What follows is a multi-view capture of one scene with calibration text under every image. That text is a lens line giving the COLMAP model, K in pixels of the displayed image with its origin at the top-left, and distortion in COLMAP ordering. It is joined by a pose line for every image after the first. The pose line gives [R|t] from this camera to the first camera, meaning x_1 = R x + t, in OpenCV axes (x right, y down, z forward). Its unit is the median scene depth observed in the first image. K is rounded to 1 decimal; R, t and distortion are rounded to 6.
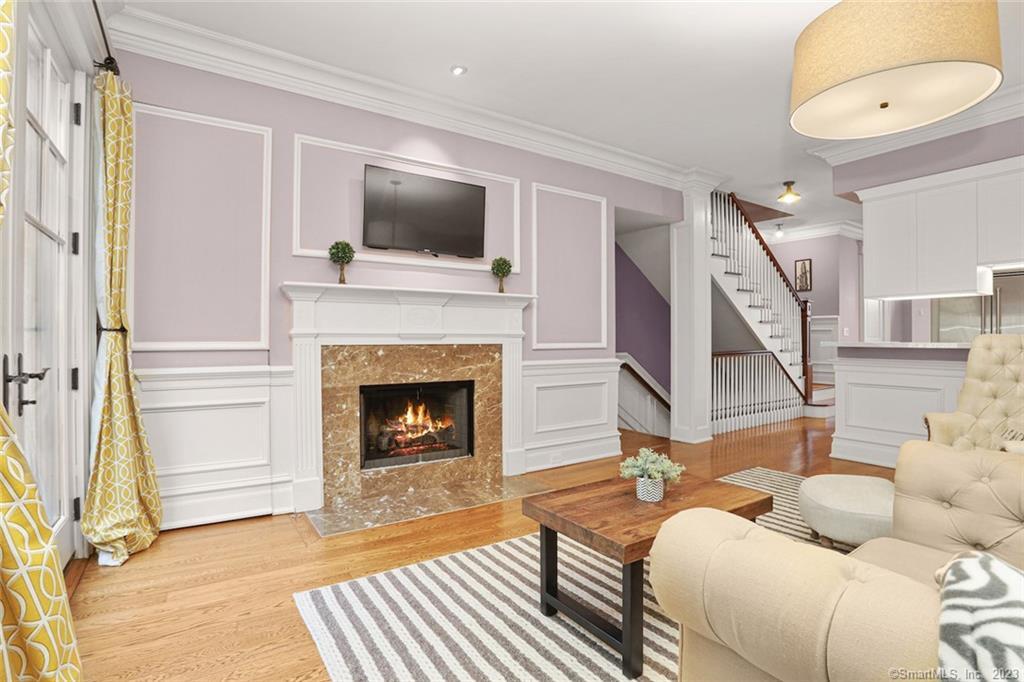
lens RADIAL K [[509.2, 0, 529.2], [0, 509.2, 334.7], [0, 0, 1]] dist [-0.041643, 0.022158]
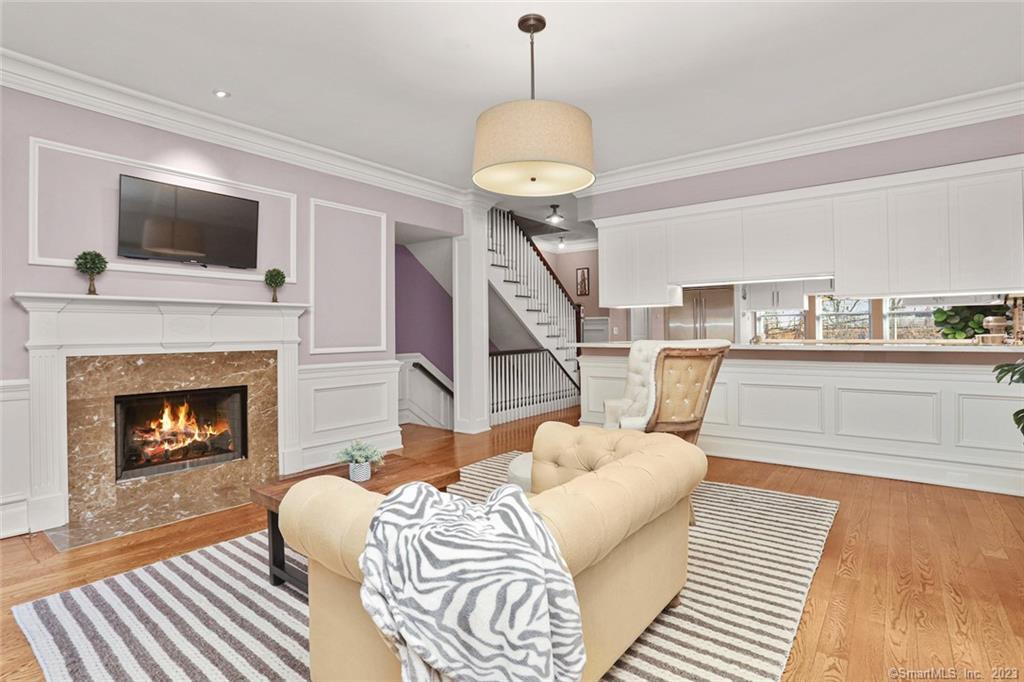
lens RADIAL K [[509.2, 0, 513.1], [0, 509.2, 325.0], [0, 0, 1]] dist [-0.041643, 0.022158]
pose [[0.956474, -0.004736, 0.291778, 0.118717], [0.007893, 0.999922, -0.009642, -0.021404], [-0.291710, 0.011525, 0.956437, -0.156435]]
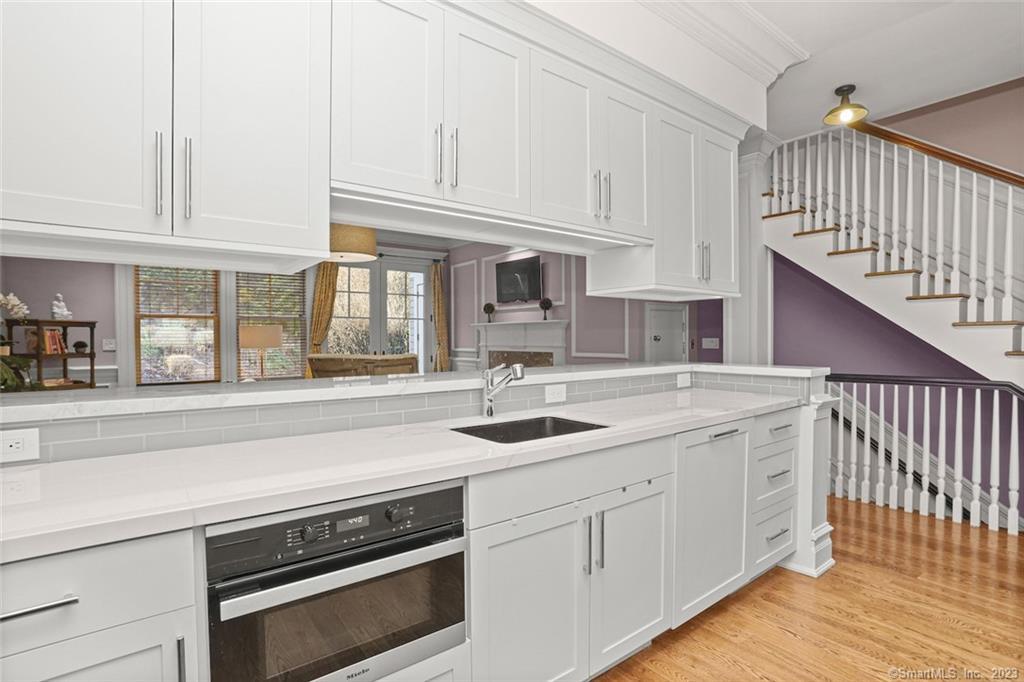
lens RADIAL K [[509.2, 0, 507.7], [0, 509.2, 345.8], [0, 0, 1]] dist [-0.041643, 0.022158]
pose [[0.070839, 0.003391, -0.997482, 1.598390], [-0.004616, 0.999985, 0.003072, -0.006274], [0.997477, 0.004387, 0.070853, 0.819776]]
